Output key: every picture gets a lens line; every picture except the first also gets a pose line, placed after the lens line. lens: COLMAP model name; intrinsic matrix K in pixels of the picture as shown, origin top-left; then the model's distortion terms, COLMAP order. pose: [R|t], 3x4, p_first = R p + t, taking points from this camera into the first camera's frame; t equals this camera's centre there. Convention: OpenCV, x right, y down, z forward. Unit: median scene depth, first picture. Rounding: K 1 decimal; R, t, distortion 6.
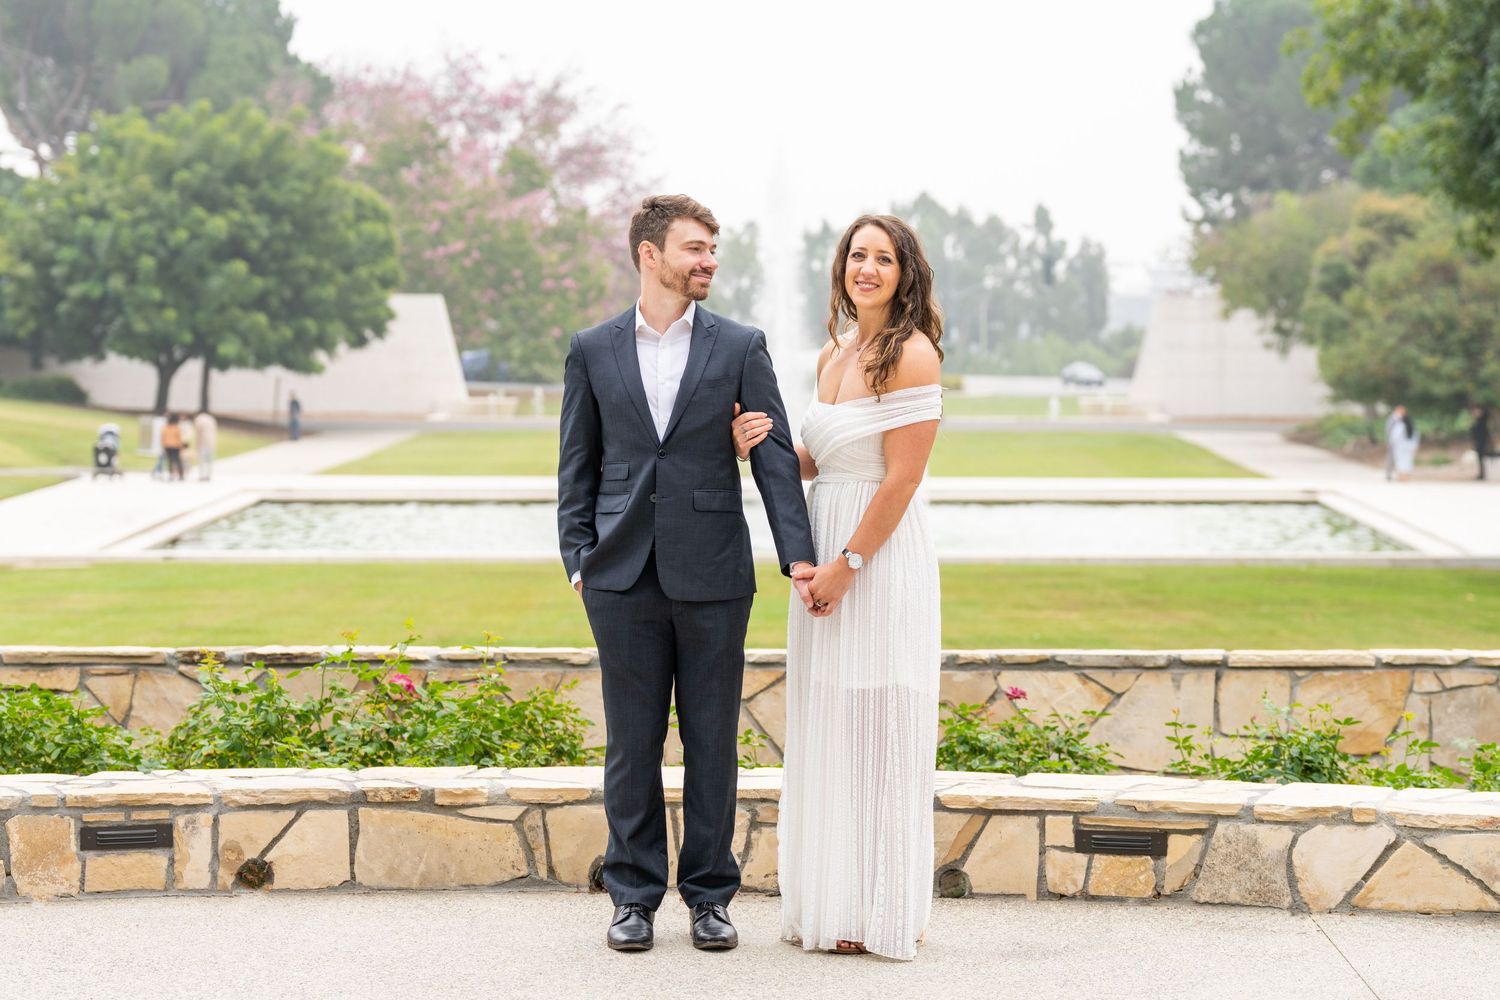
lens RADIAL K [[3811.8, 0, 754.1], [0, 3811.8, 497.1], [0, 0, 1]] dist [-0.151621, 0.000000]
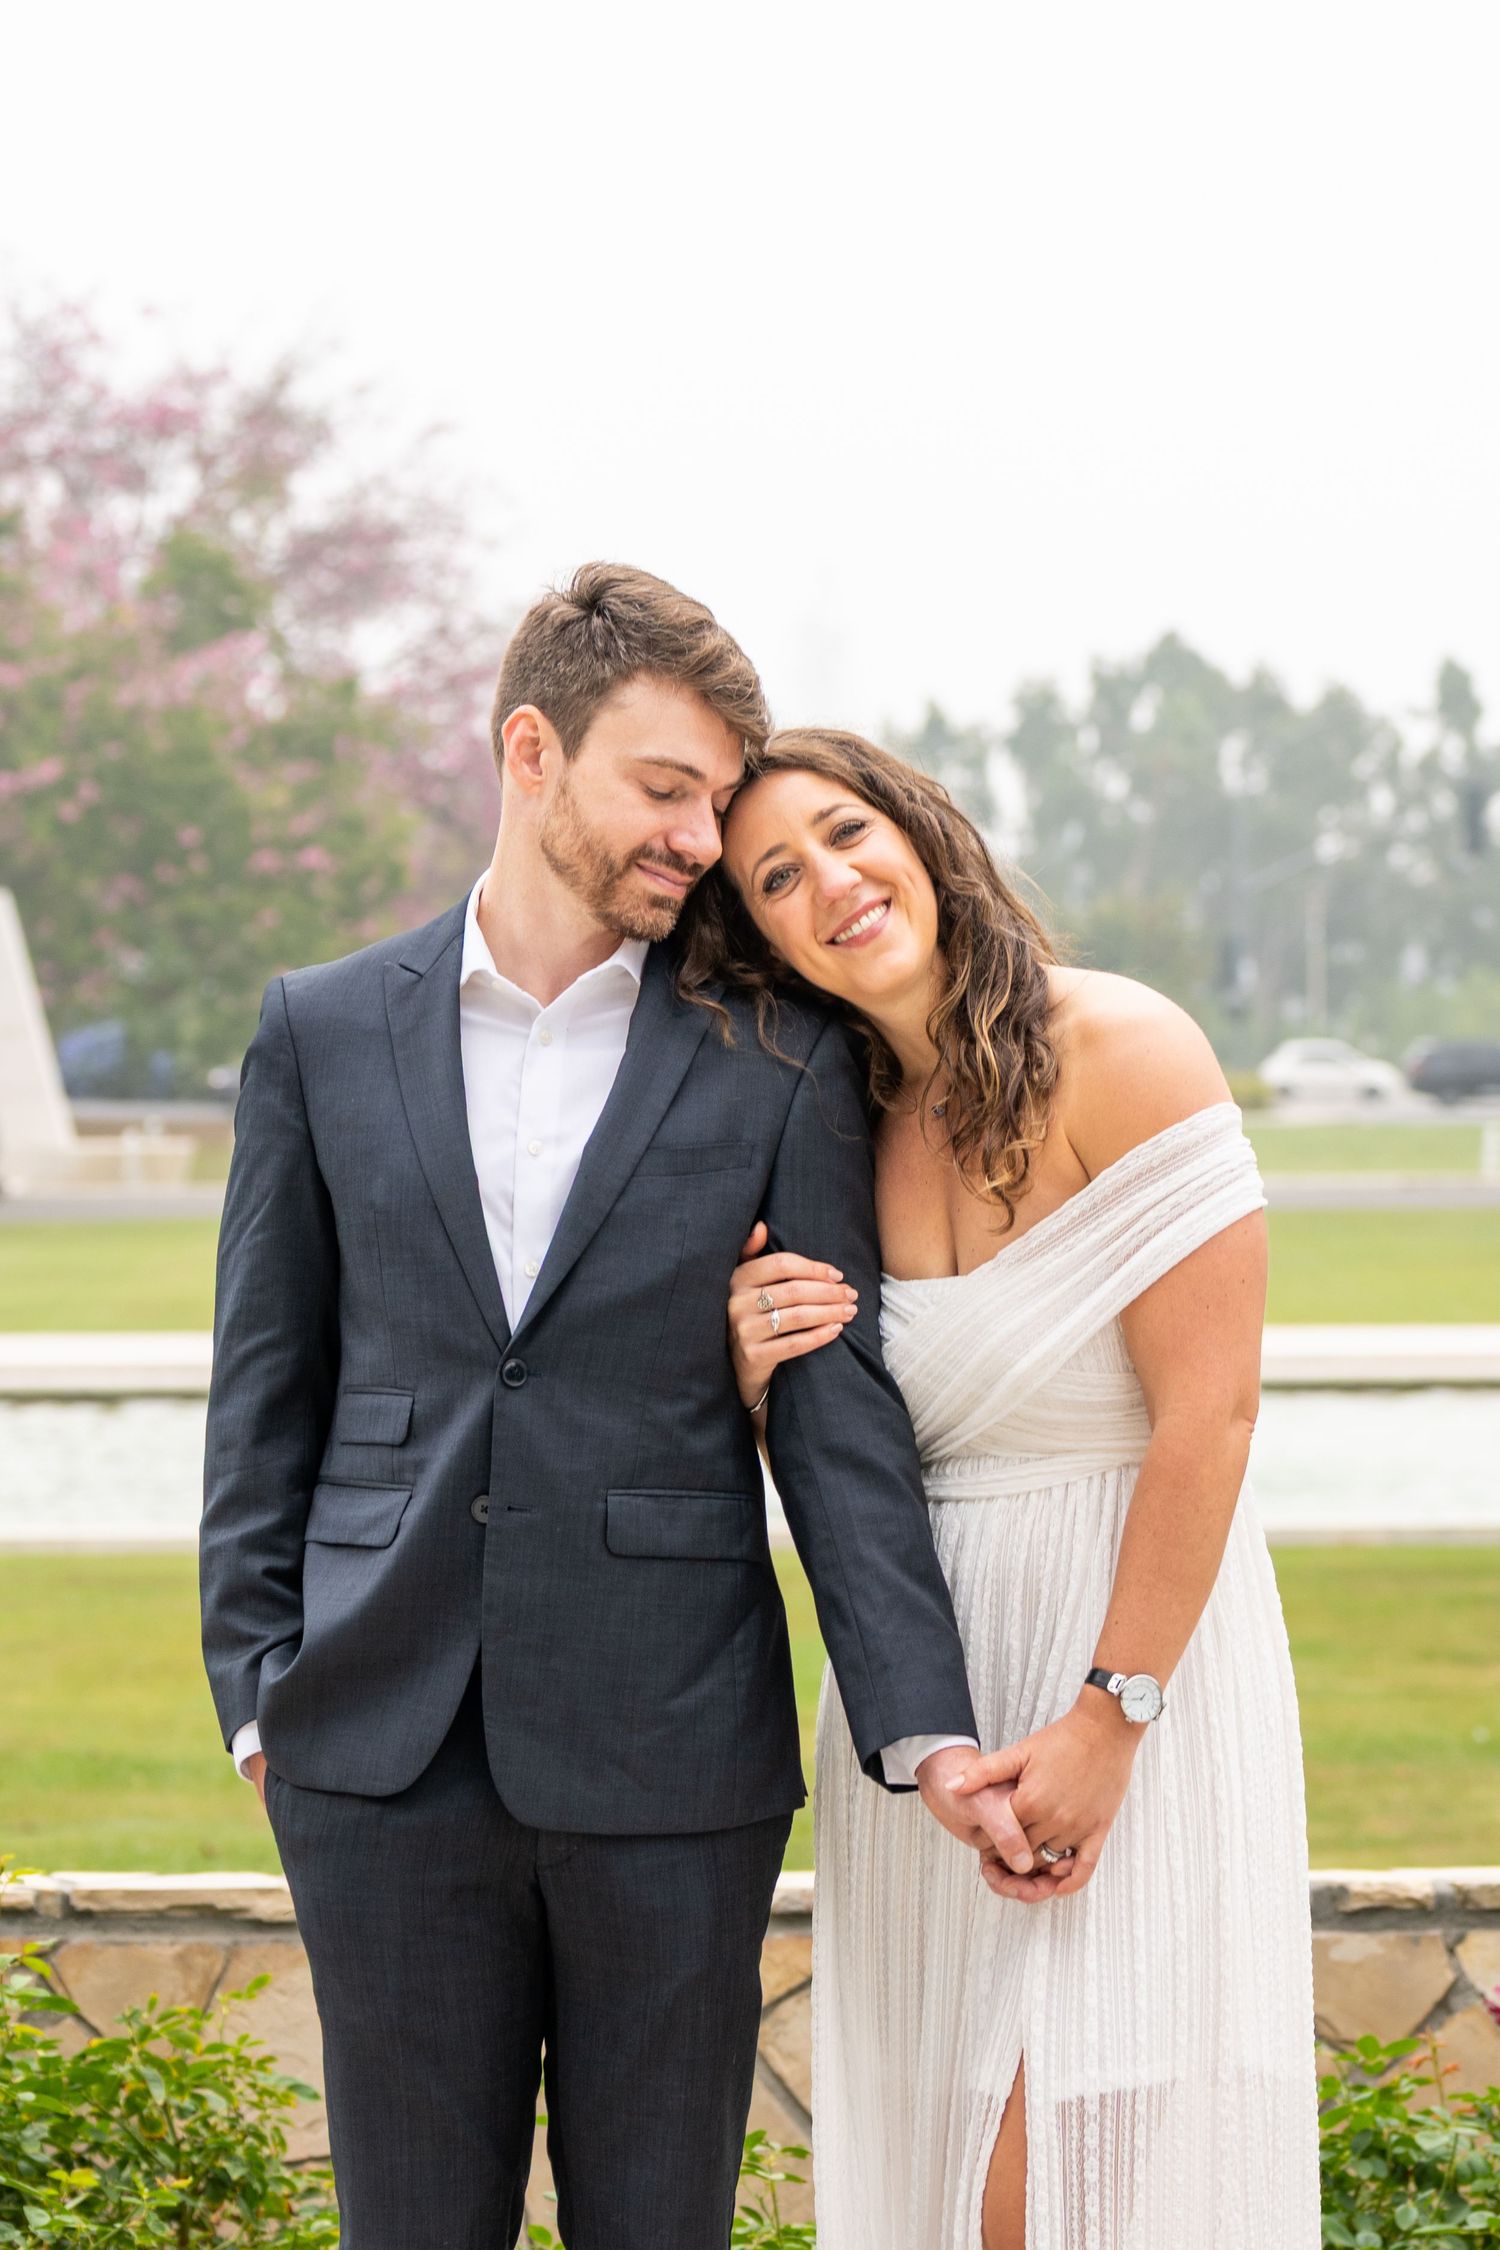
lens RADIAL K [[4258.1, 0, 741.1], [0, 4258.1, 1135.6], [0, 0, 1]] dist [-0.015282, 0.000000]
pose [[0.999963, -0.008525, -0.001033, -0.002272], [0.008537, 0.999896, 0.011626, -0.031231], [0.000934, -0.011634, 0.999932, 0.538495]]
